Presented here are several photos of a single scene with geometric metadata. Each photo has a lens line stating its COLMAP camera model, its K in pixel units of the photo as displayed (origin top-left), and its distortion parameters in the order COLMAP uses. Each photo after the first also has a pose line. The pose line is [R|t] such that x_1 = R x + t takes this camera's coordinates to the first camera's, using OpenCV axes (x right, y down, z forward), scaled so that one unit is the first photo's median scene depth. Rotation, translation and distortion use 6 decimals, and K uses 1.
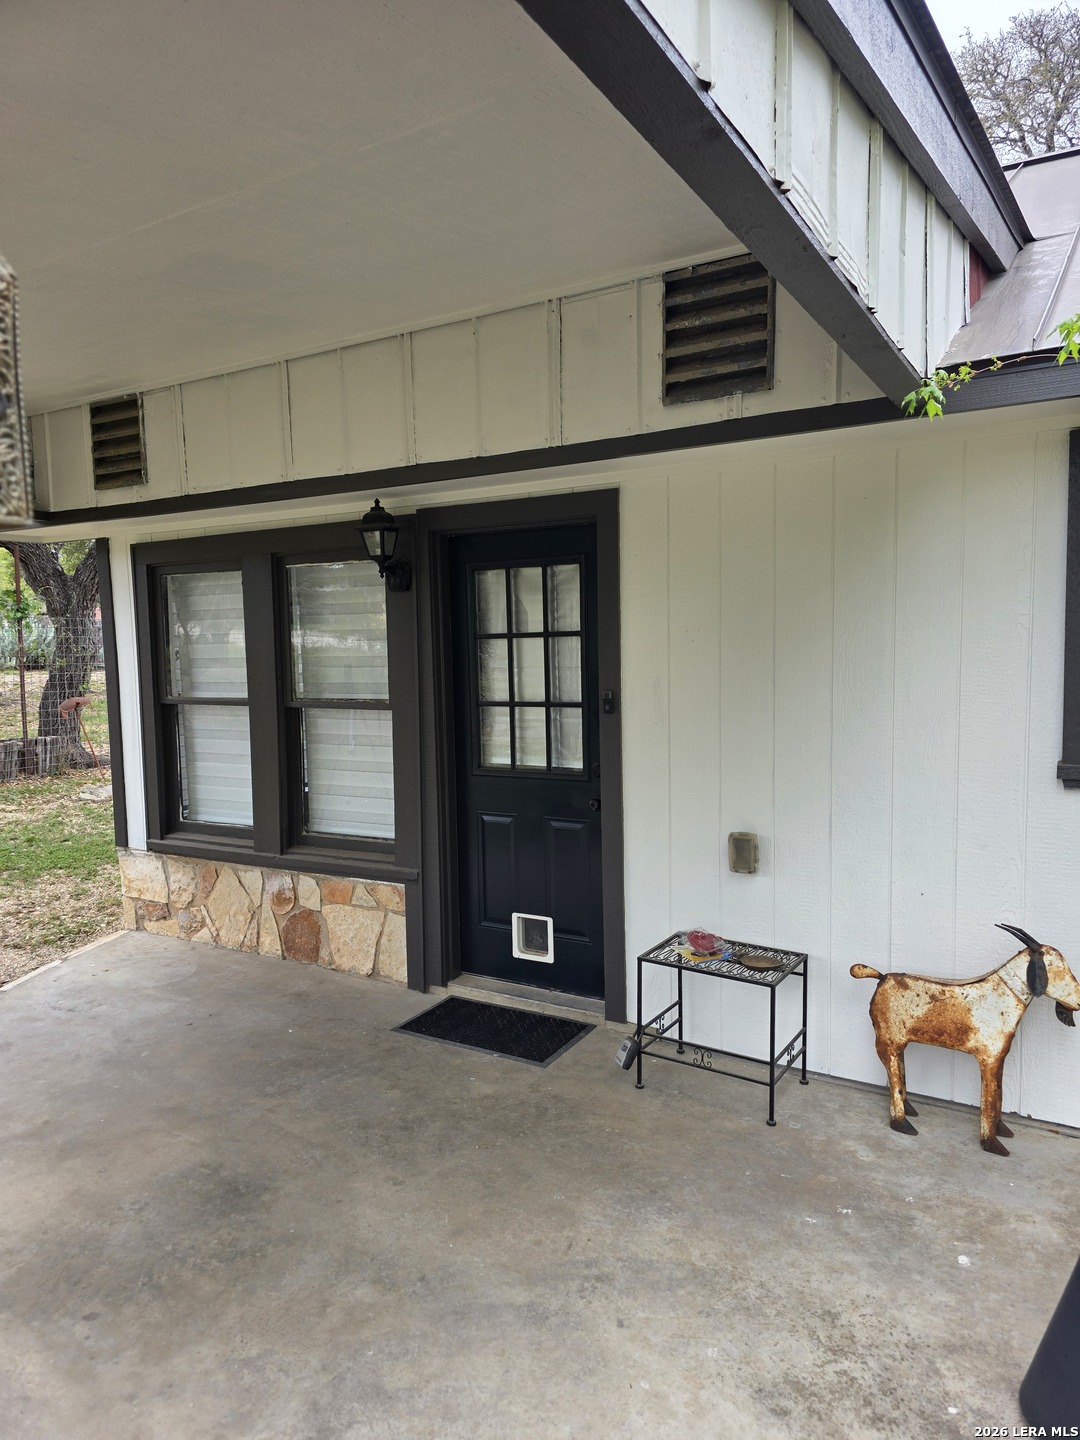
lens RADIAL K [[966.9, 0, 539.2], [0, 966.9, 746.3], [0, 0, 1]] dist [0.044119, -0.002620]
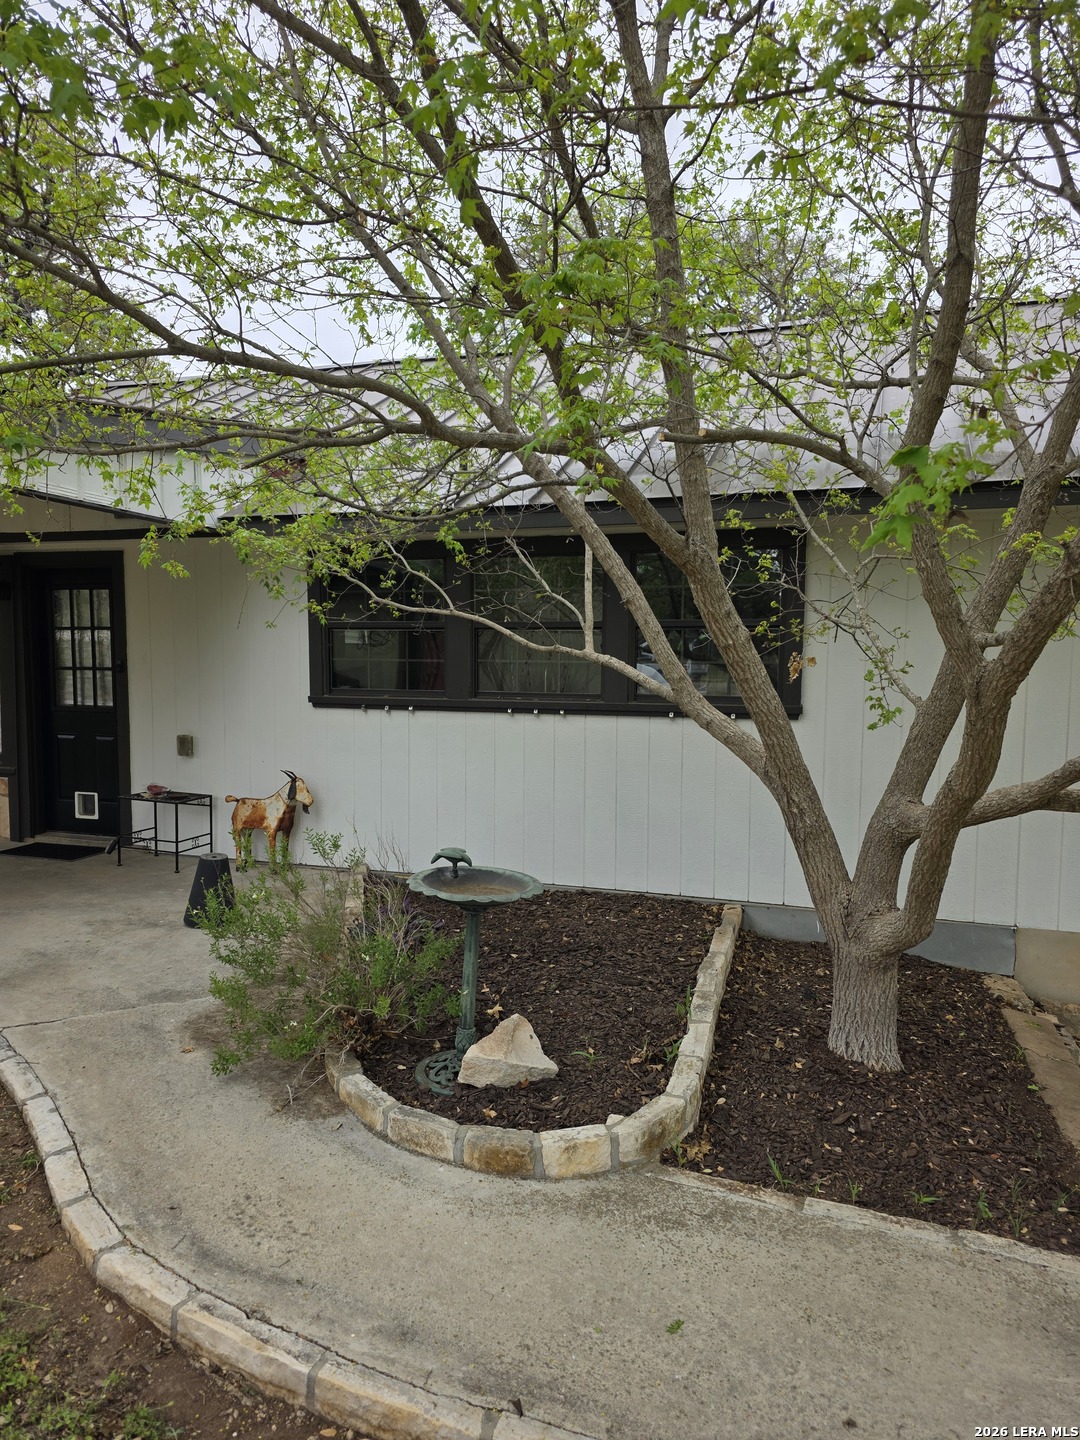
lens RADIAL K [[966.9, 0, 539.2], [0, 966.9, 746.3], [0, 0, 1]] dist [0.044119, -0.002620]
pose [[0.977930, 0.008867, 0.208746, 0.411008], [-0.005905, 0.999873, -0.014811, 0.113181], [-0.208851, 0.013251, 0.977858, -0.846033]]
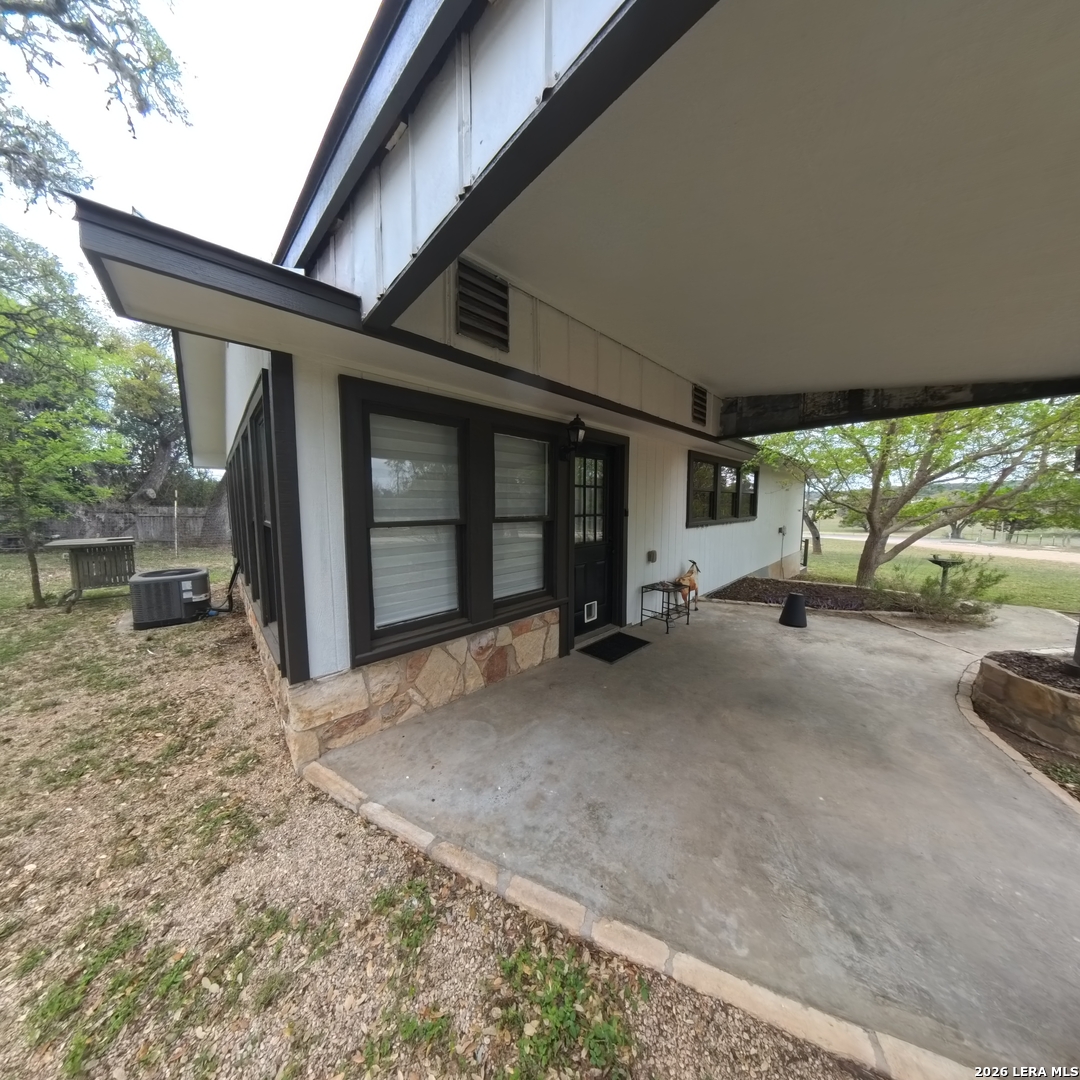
lens RADIAL K [[352.1, 0, 540.0], [0, 352.1, 540.0], [0, 0, 1]] dist [-0.021401, 0.000233]
pose [[0.277798, -0.074065, 0.957780, -0.866242], [0.102006, 0.993661, 0.047254, -0.035052], [-0.955208, 0.084572, 0.283592, 0.850203]]
